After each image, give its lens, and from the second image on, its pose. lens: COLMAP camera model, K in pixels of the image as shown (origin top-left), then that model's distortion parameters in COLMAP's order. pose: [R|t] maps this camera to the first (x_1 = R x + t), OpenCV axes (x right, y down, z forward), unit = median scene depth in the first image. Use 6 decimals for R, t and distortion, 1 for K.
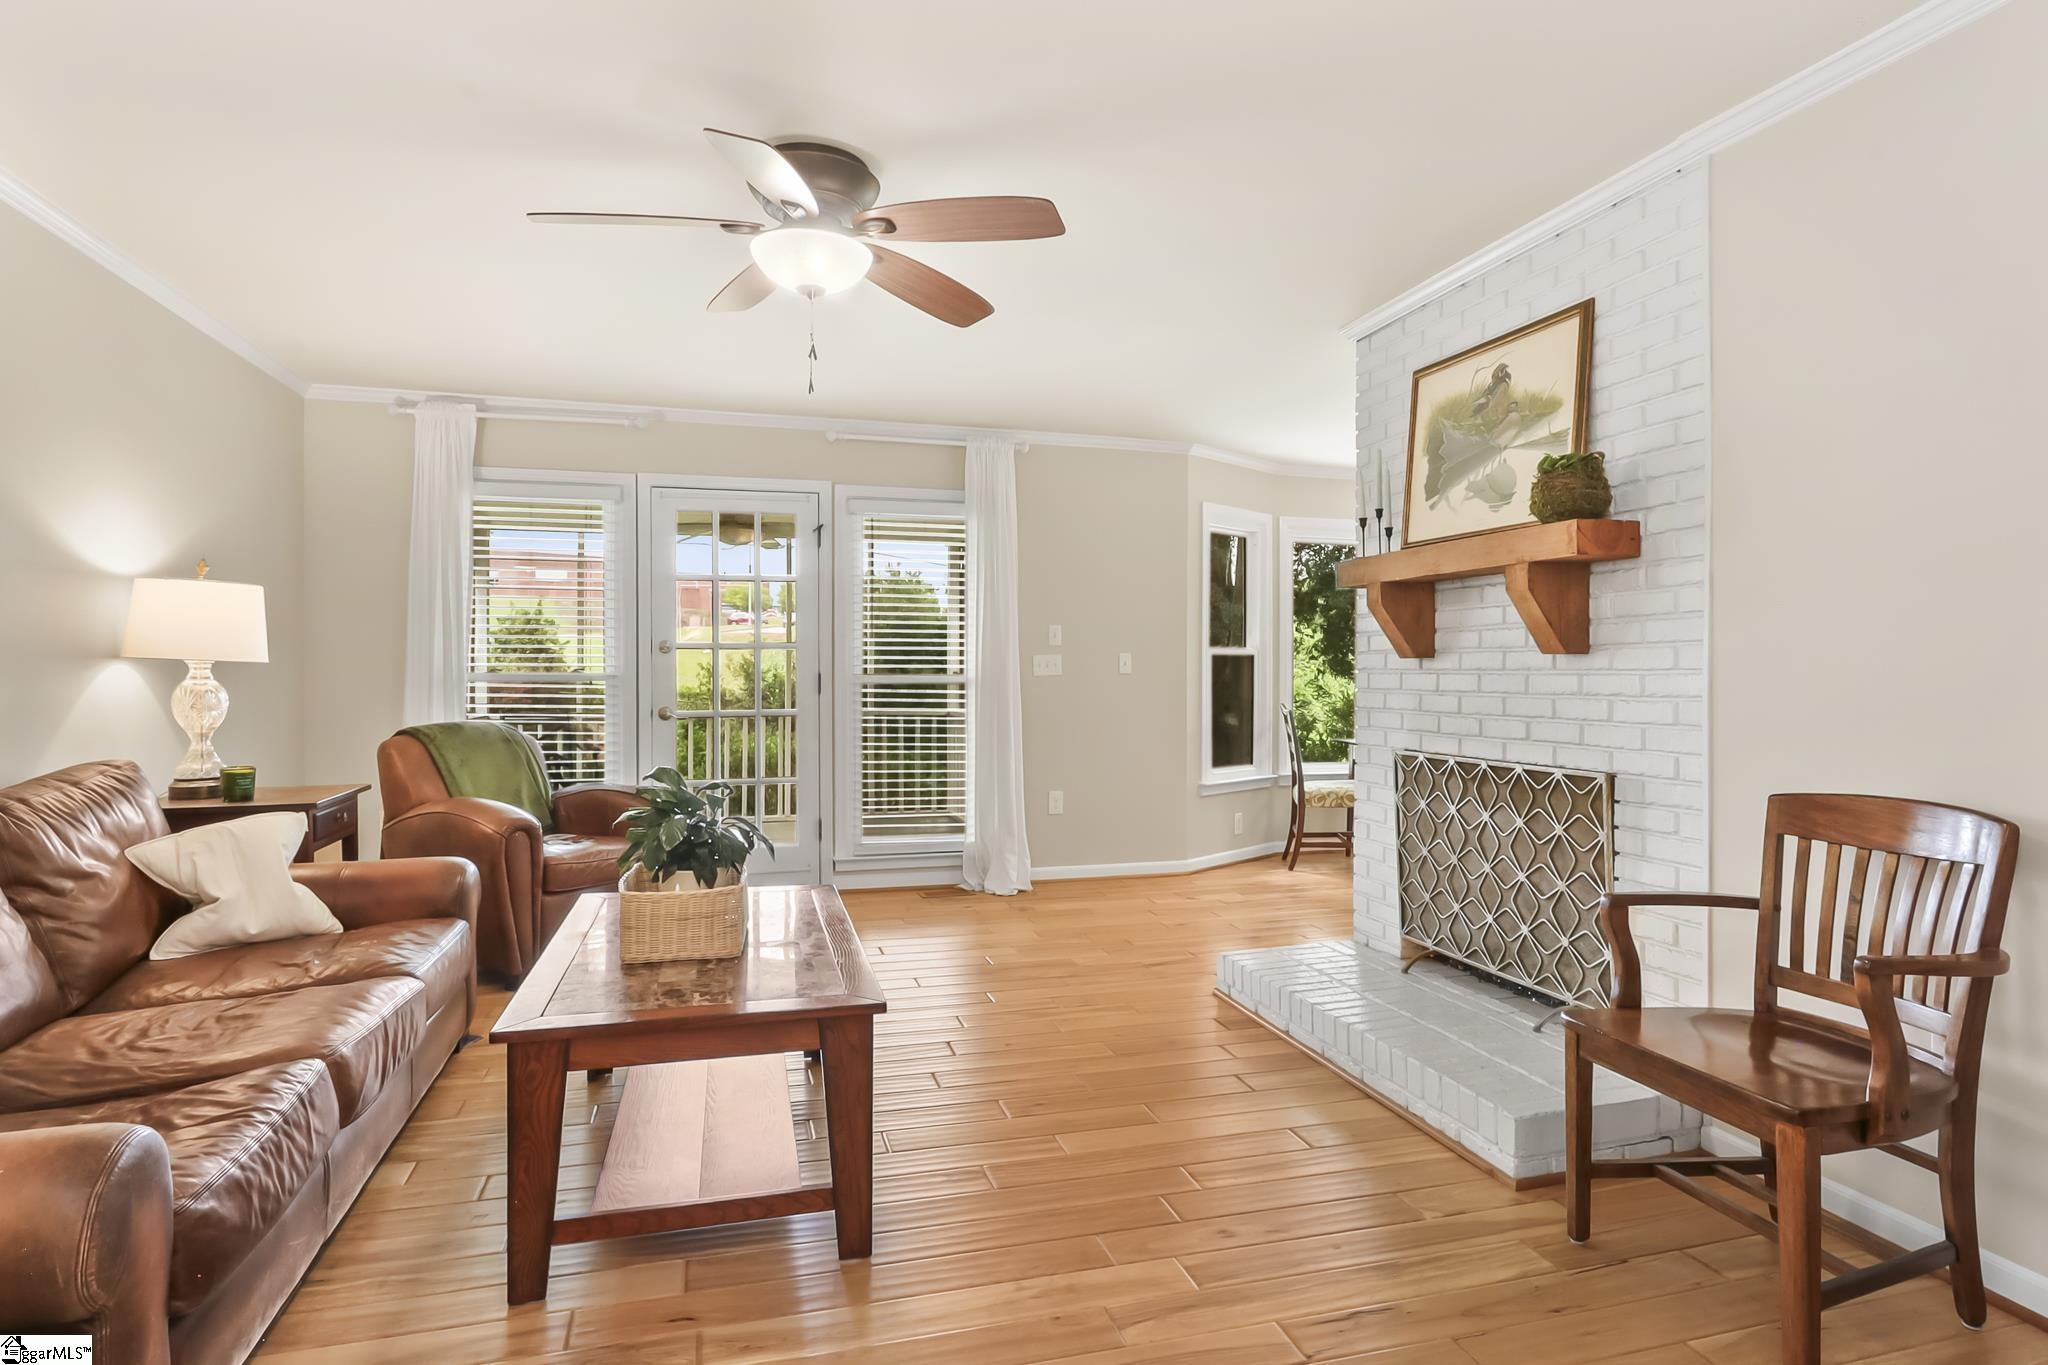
lens RADIAL K [[1101.1, 0, 1016.1], [0, 1101.1, 682.6], [0, 0, 1]] dist [0.001567, -0.001325]
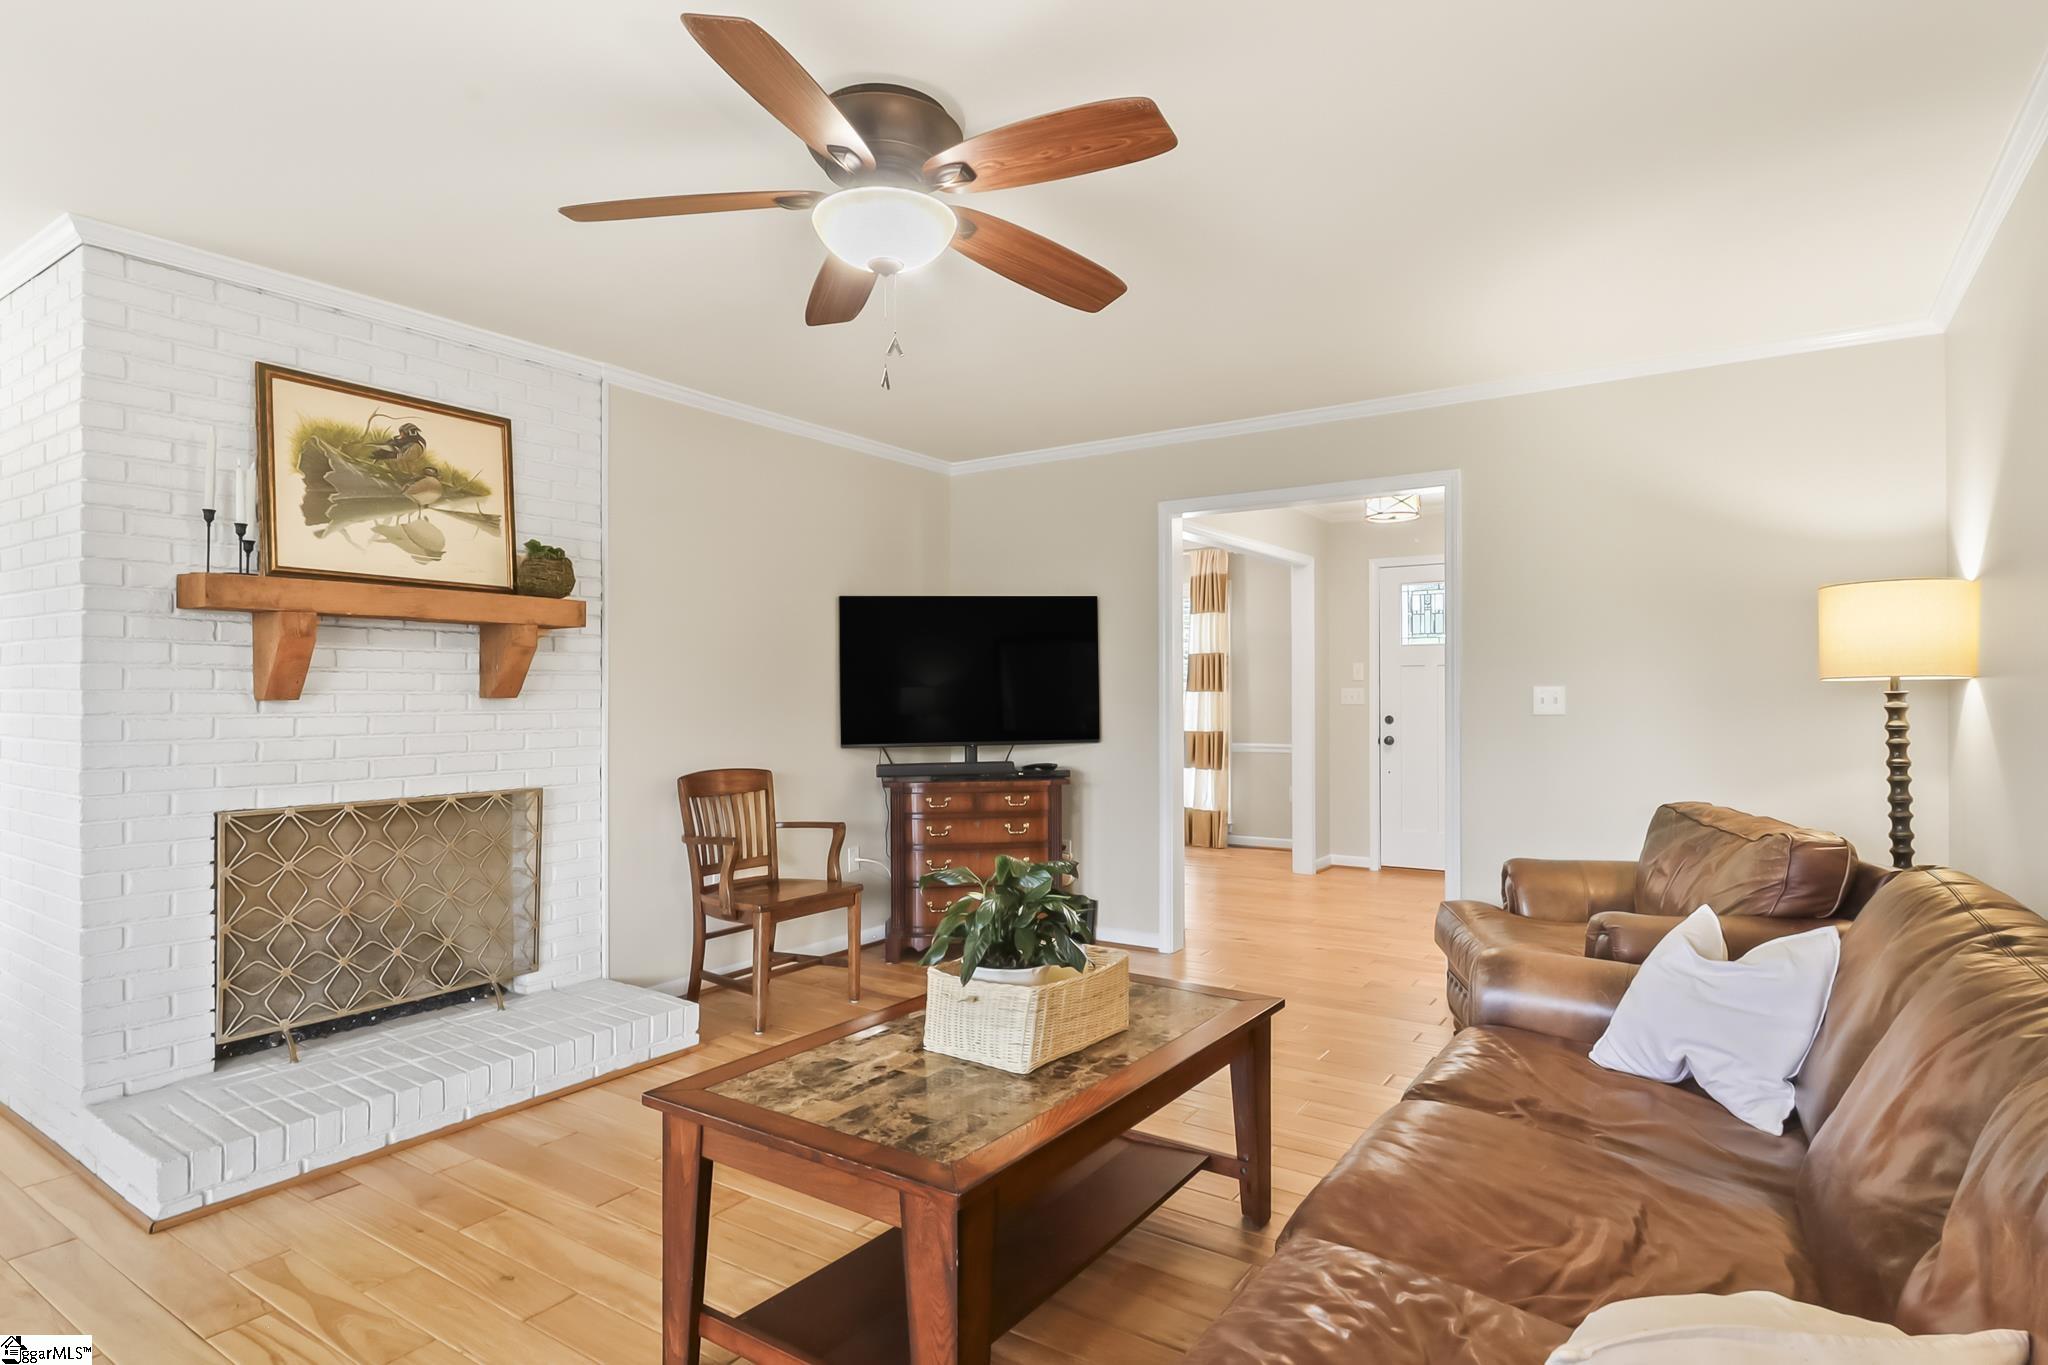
lens RADIAL K [[1101.1, 0, 1019.4], [0, 1101.1, 686.5], [0, 0, 1]] dist [0.001567, -0.001325]
pose [[-0.640332, 0.001085, 0.768097, -0.742243], [0.001335, 0.999999, -0.000300, -0.034441], [-0.768097, 0.000834, -0.640333, 1.214419]]
